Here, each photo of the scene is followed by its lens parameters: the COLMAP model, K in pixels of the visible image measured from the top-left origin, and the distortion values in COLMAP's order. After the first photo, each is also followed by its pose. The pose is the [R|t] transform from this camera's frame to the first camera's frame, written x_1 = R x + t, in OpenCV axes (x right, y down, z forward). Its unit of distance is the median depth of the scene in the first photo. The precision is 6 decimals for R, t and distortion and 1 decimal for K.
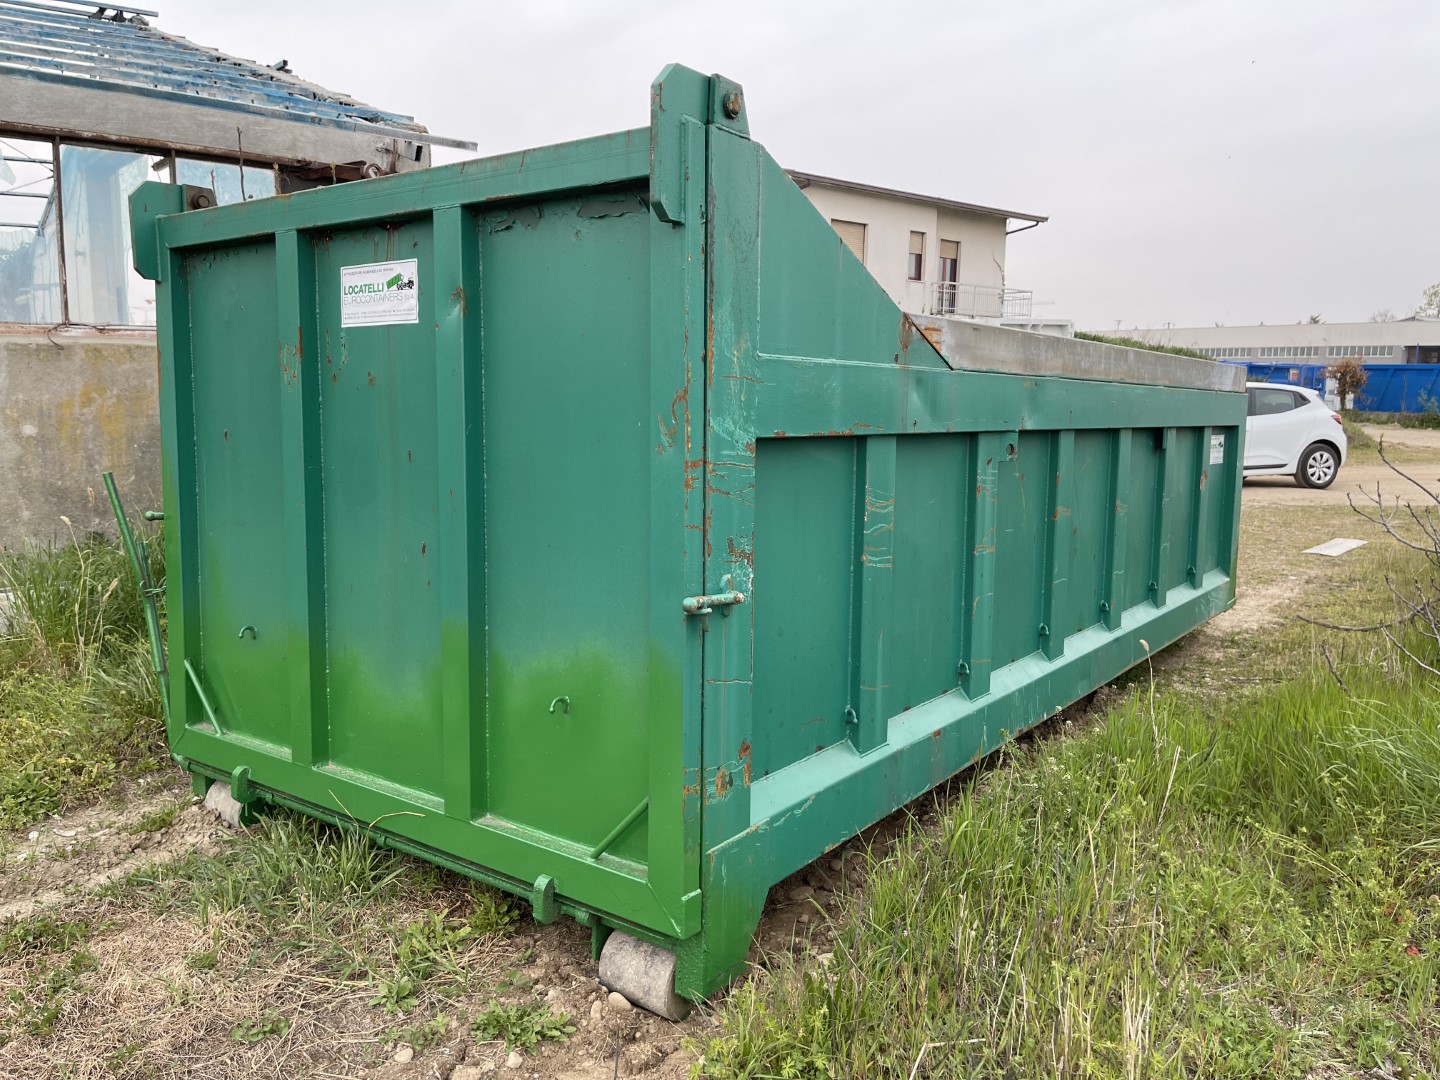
lens RADIAL K [[1110.5, 0, 719.6], [0, 1110.5, 517.8], [0, 0, 1]] dist [-0.000844, -0.000168]
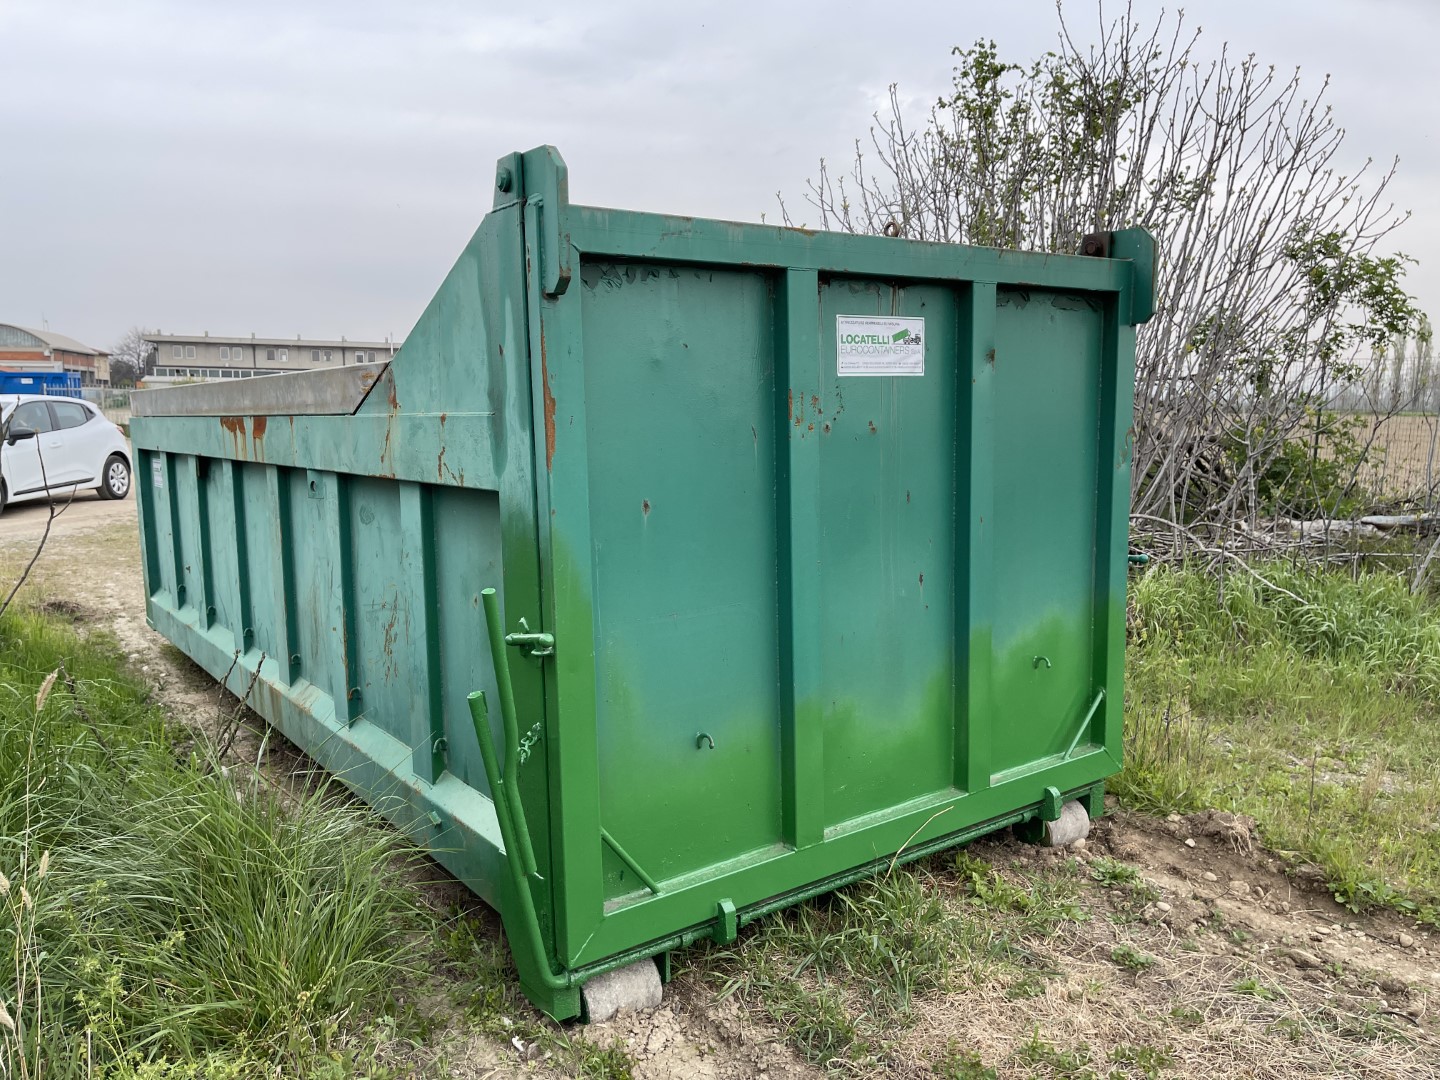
lens RADIAL K [[1100.7, 0, 720.0], [0, 1100.7, 540.0], [0, 0, 1]] dist [0.063859, -0.094103]
pose [[0.300121, -0.131126, 0.944846, -1.335849], [0.115668, 0.988201, 0.100401, -0.141112], [-0.946862, 0.079156, 0.311747, 0.823312]]
